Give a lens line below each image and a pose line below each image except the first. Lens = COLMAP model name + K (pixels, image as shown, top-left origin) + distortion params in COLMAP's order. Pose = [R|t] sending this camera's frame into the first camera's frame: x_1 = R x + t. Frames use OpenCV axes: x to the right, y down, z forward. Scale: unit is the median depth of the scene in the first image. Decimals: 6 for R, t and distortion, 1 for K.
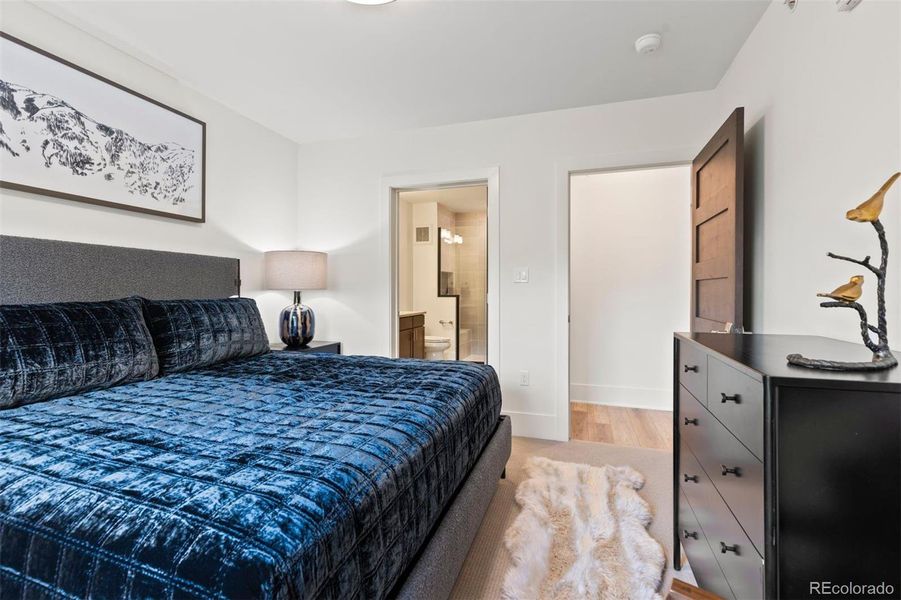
lens RADIAL K [[403.6, 0, 450.0], [0, 403.6, 294.4], [0, 0, 1]] dist [0.009149, -0.002841]
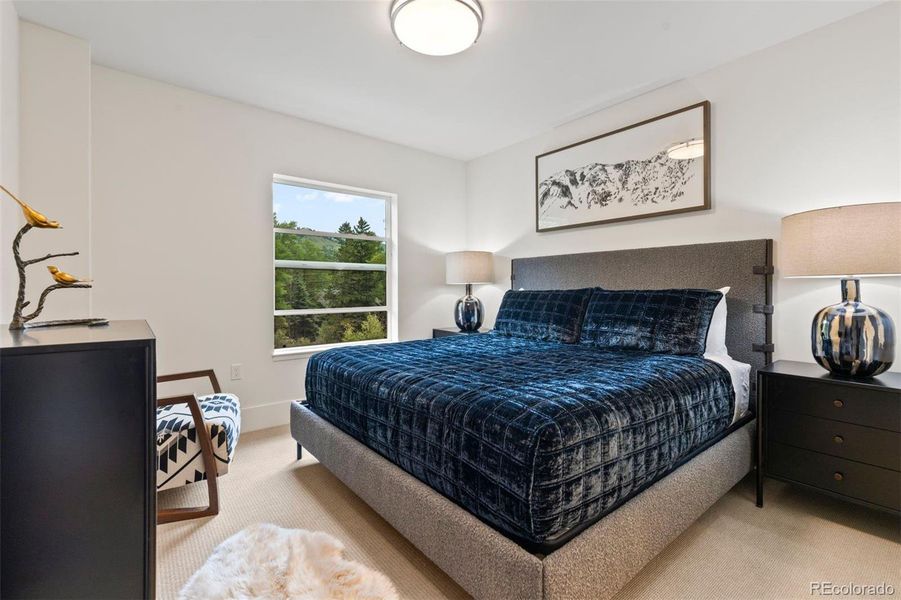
lens RADIAL K [[403.6, 0, 447.2], [0, 403.6, 293.6], [0, 0, 1]] dist [0.009149, -0.002841]
pose [[-0.546189, 0.015775, -0.837513, 0.630391], [0.001737, 0.999842, 0.017699, 0.002628], [0.837660, 0.008212, -0.546130, 1.258411]]
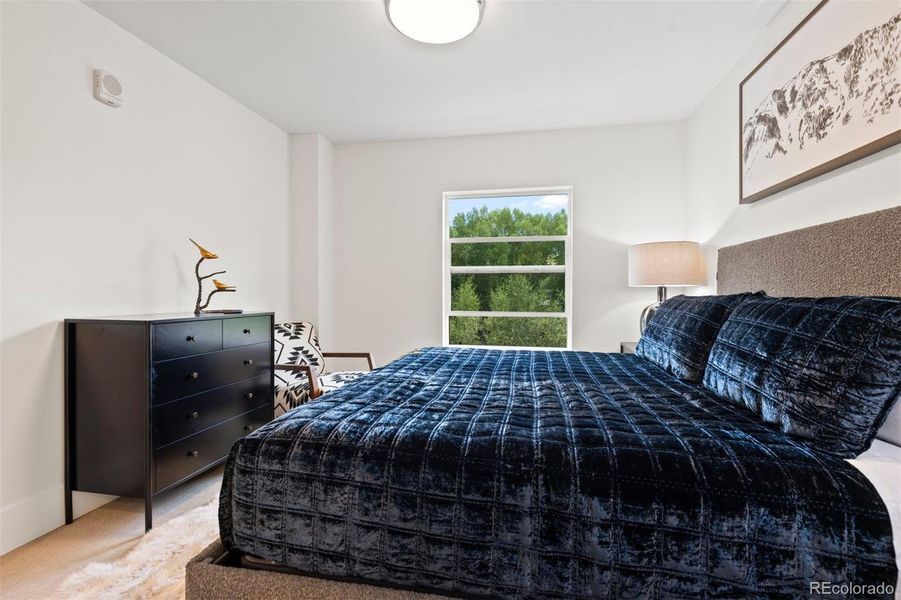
lens RADIAL K [[403.6, 0, 450.0], [0, 403.6, 297.8], [0, 0, 1]] dist [0.009149, -0.002841]
pose [[-0.992670, 0.005475, -0.120733, -0.082903], [0.003123, 0.999802, 0.019669, 0.001158], [0.120816, 0.019148, -0.992490, 1.613166]]
